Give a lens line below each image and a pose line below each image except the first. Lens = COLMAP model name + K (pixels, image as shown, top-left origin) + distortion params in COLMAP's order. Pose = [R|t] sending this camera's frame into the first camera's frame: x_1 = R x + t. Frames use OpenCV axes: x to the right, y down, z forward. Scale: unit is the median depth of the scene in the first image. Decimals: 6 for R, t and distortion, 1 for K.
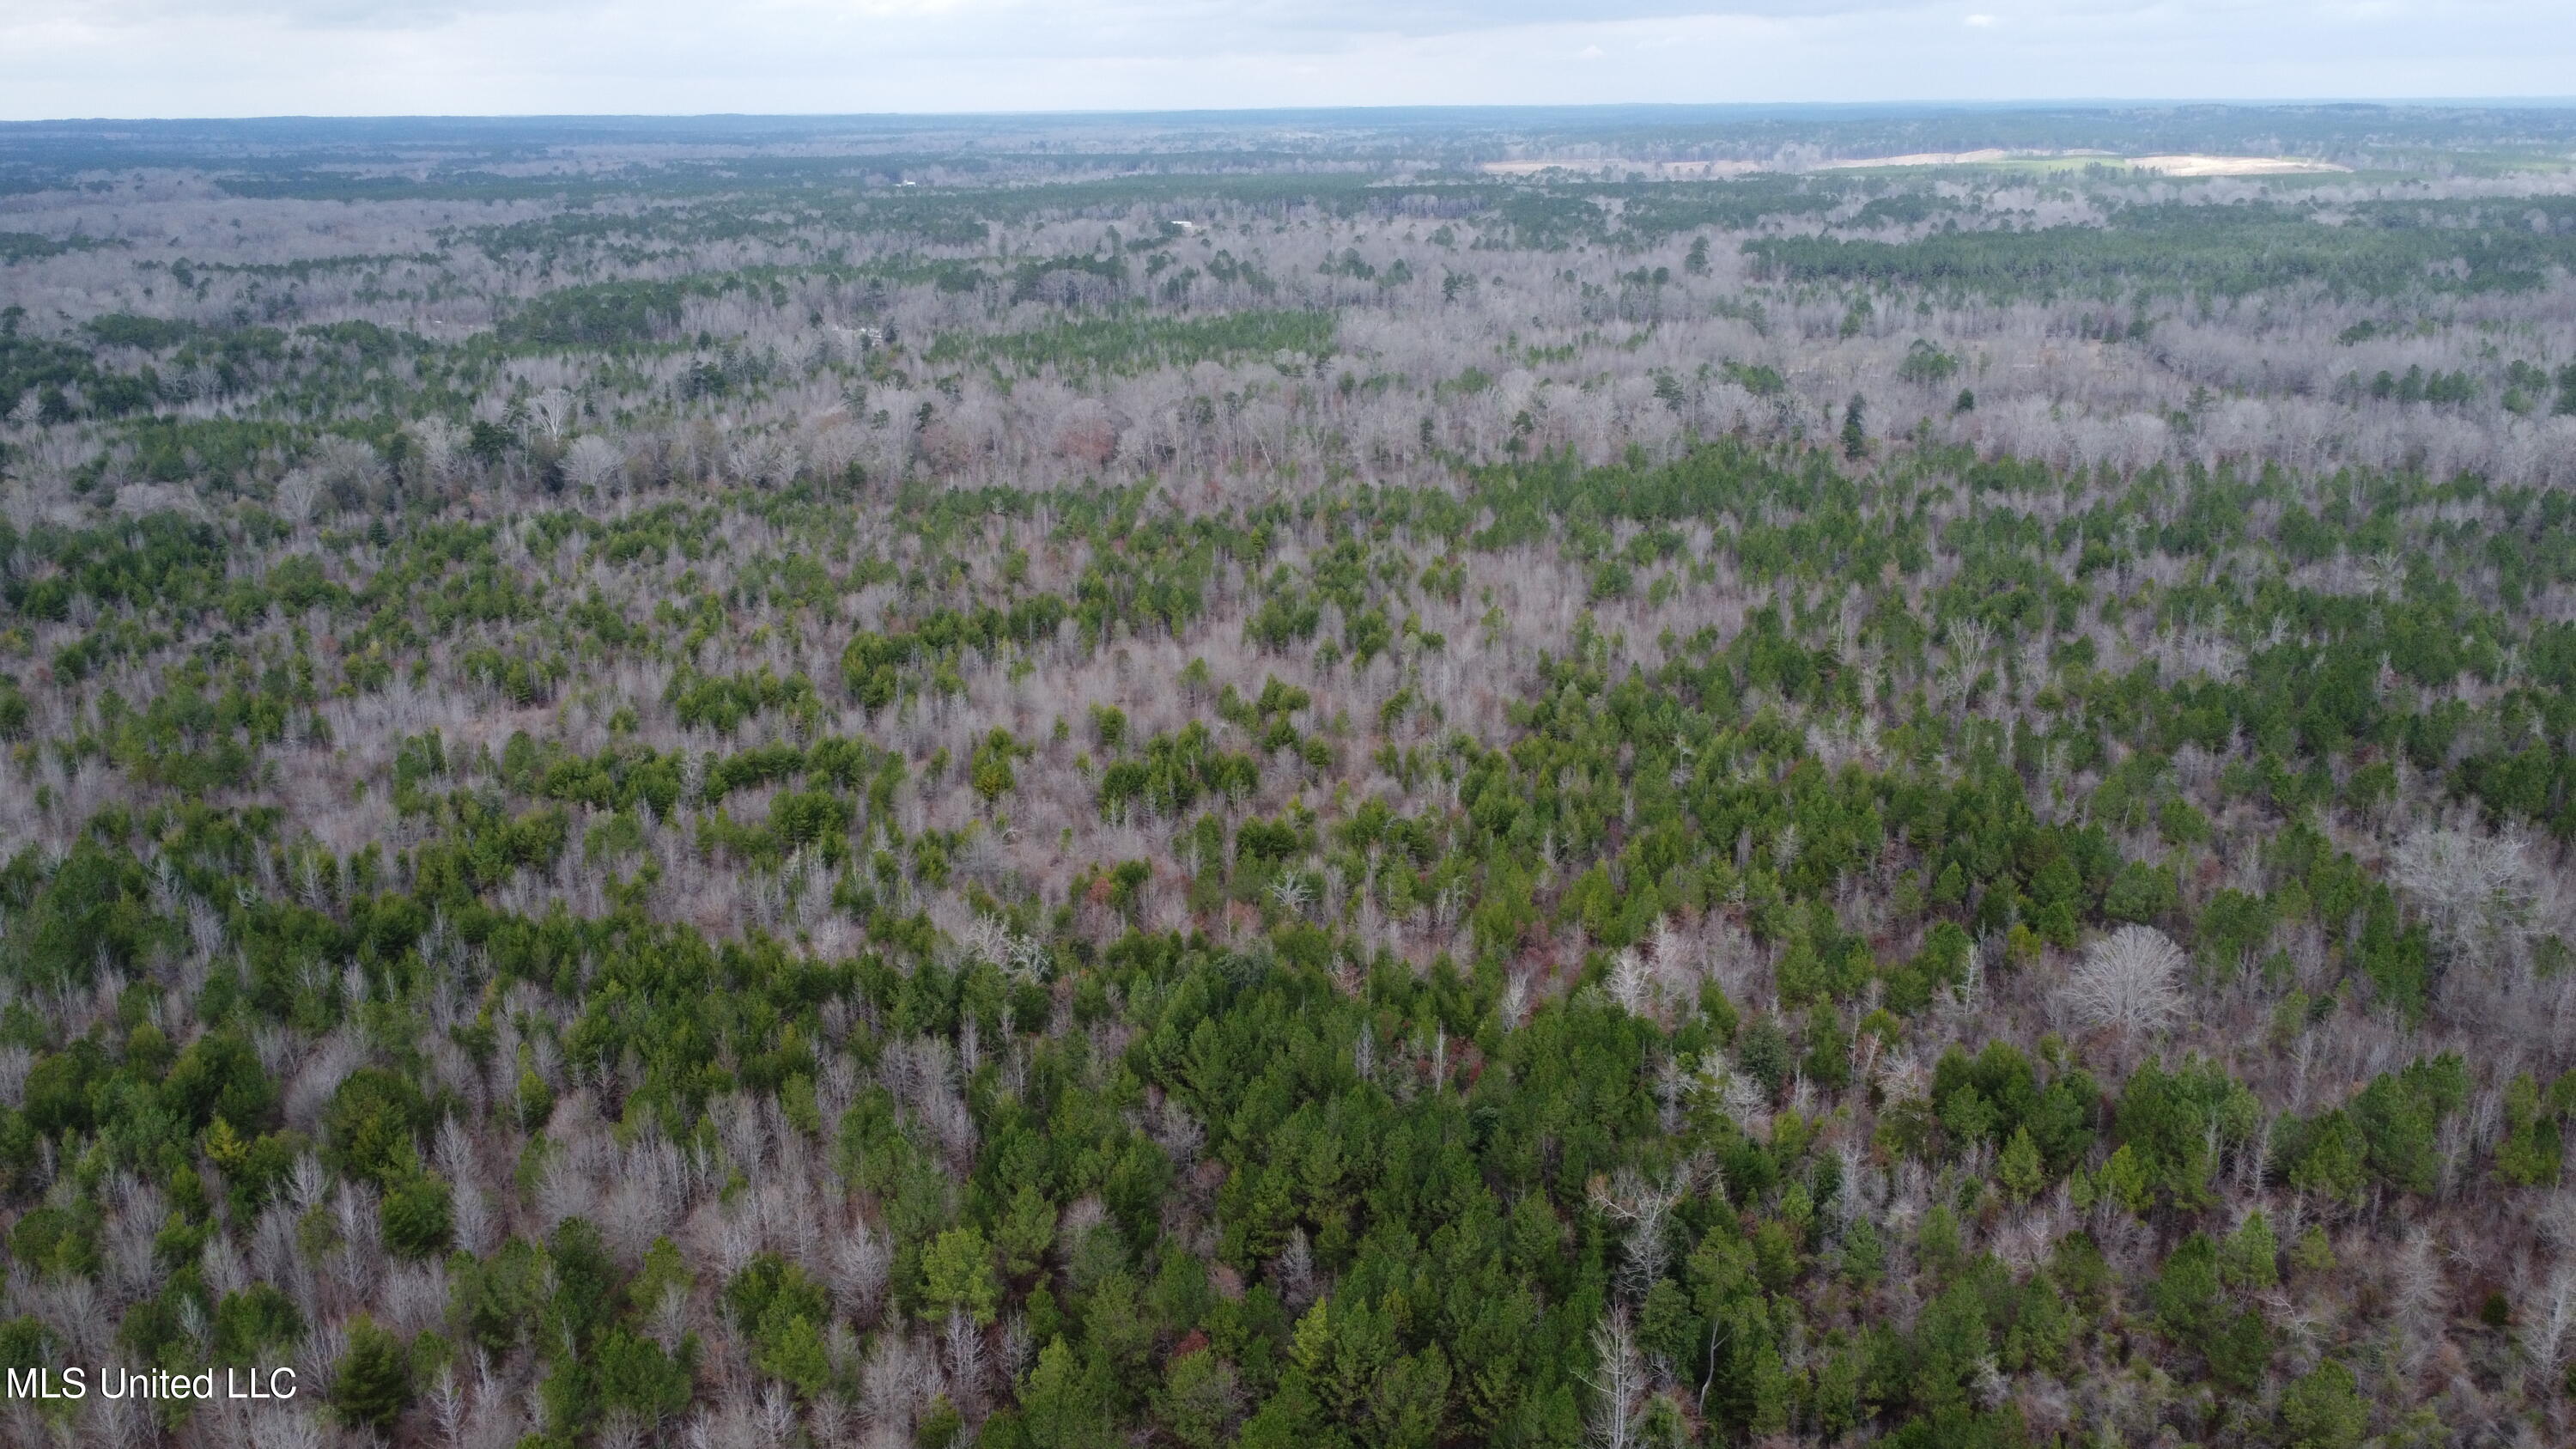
lens RADIAL K [[1973.9, 0, 1271.4], [0, 1973.9, 735.8], [0, 0, 1]] dist [0.007469, -0.012305]
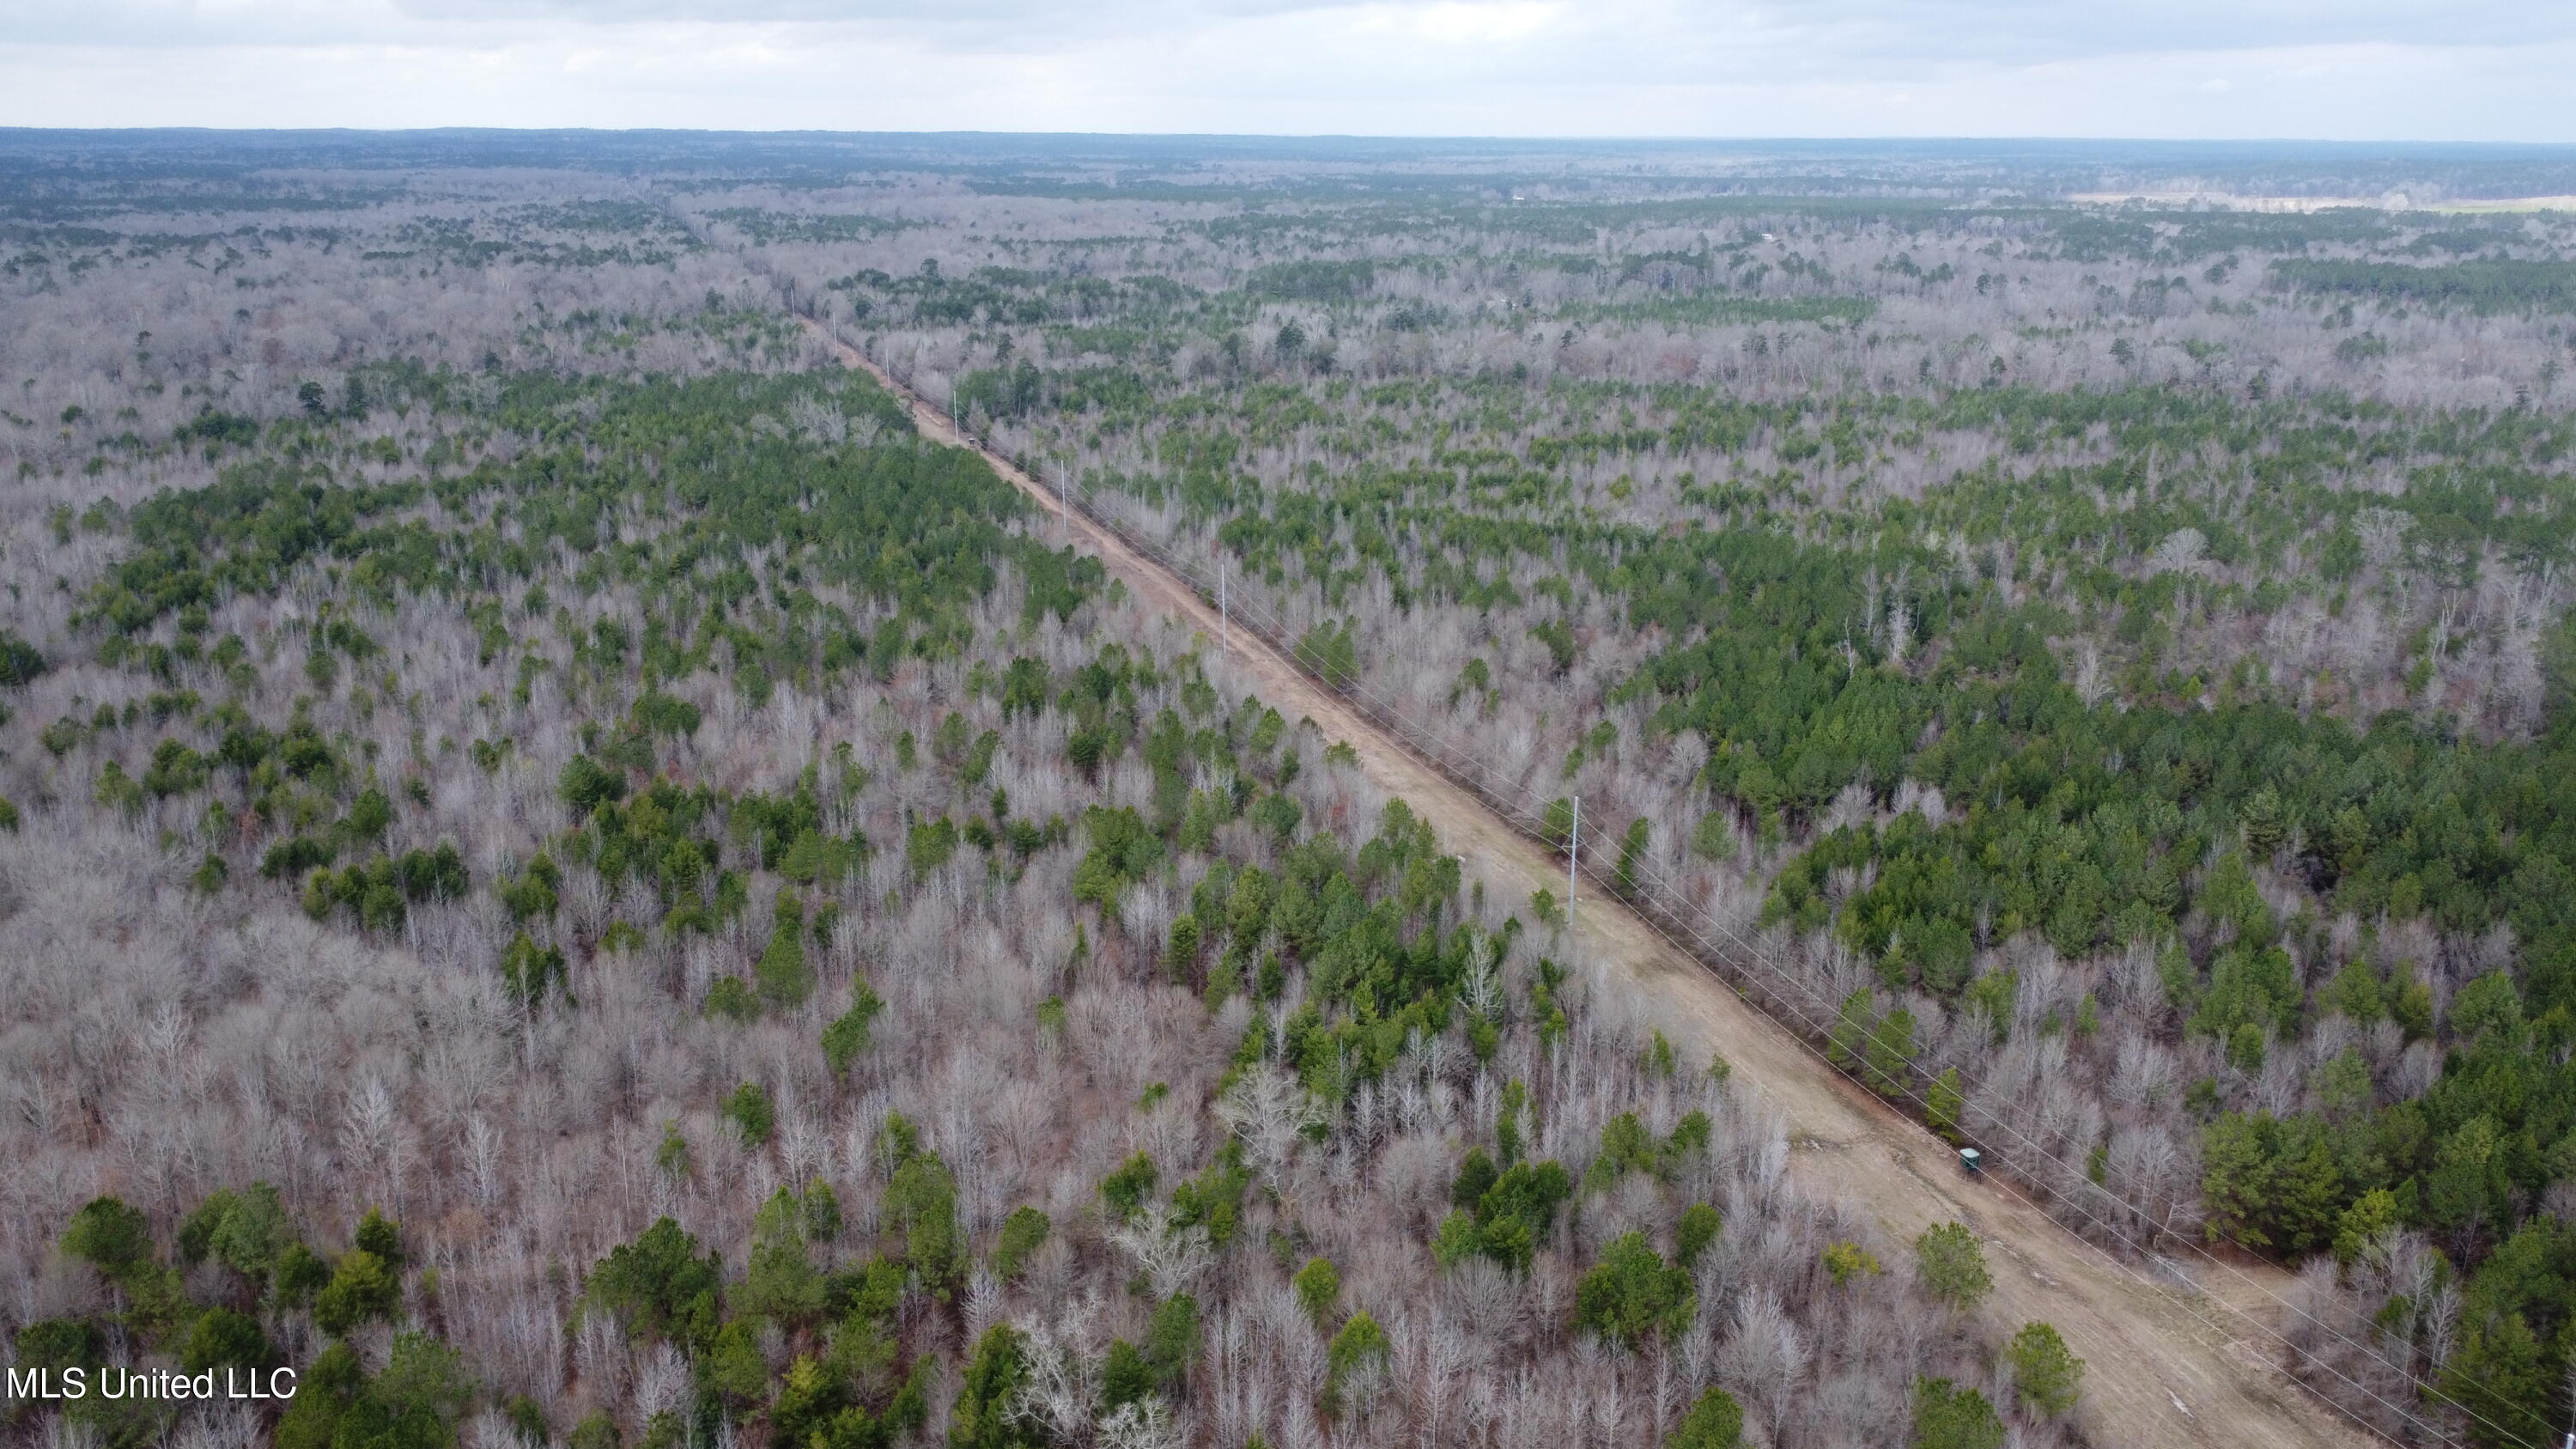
lens RADIAL K [[1973.9, 0, 1276.5], [0, 1973.9, 737.0], [0, 0, 1]] dist [0.007469, -0.012305]
pose [[0.960394, 0.095865, -0.261634, 0.020842], [-0.098734, 0.995111, 0.002190, 0.105109], [0.260565, 0.023729, 0.965165, -0.326078]]
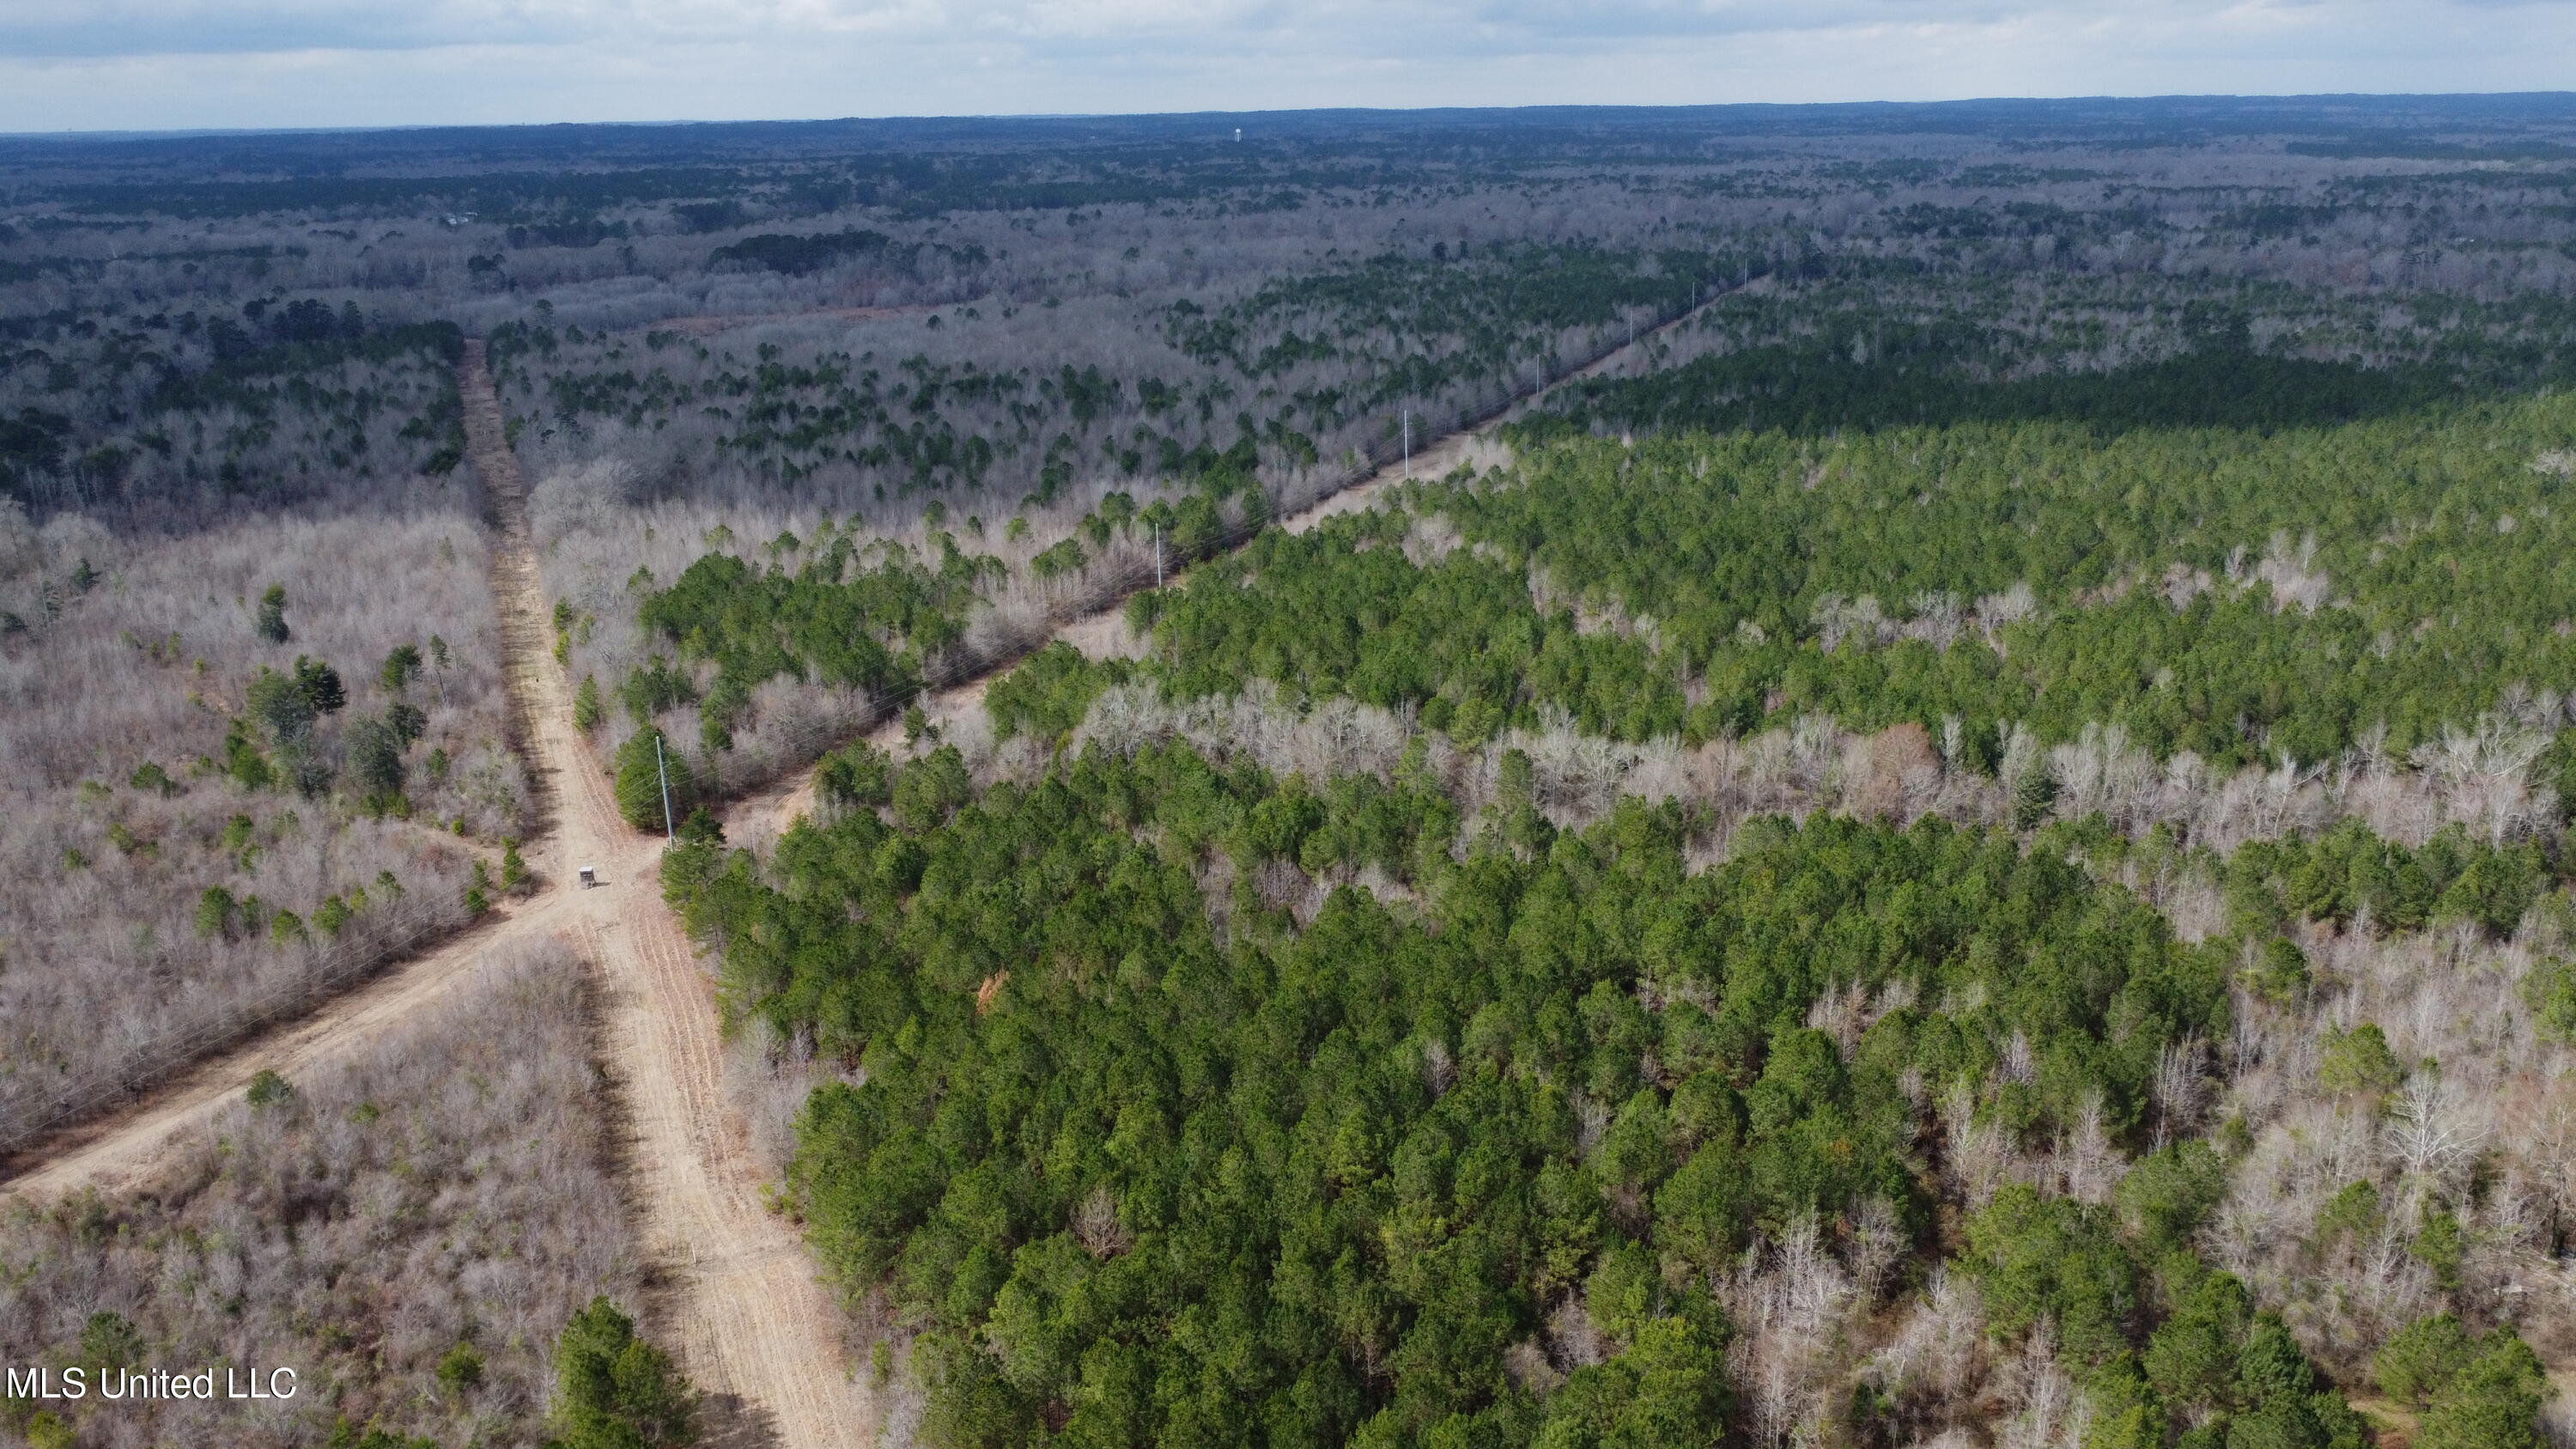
lens RADIAL K [[1973.9, 0, 1283.5], [0, 1973.9, 723.0], [0, 0, 1]] dist [0.007469, -0.012305]
pose [[0.519155, 0.256403, -0.815313, 0.712262], [-0.251380, 0.957553, 0.141068, 0.174808], [0.816876, 0.131717, 0.561573, -0.573212]]
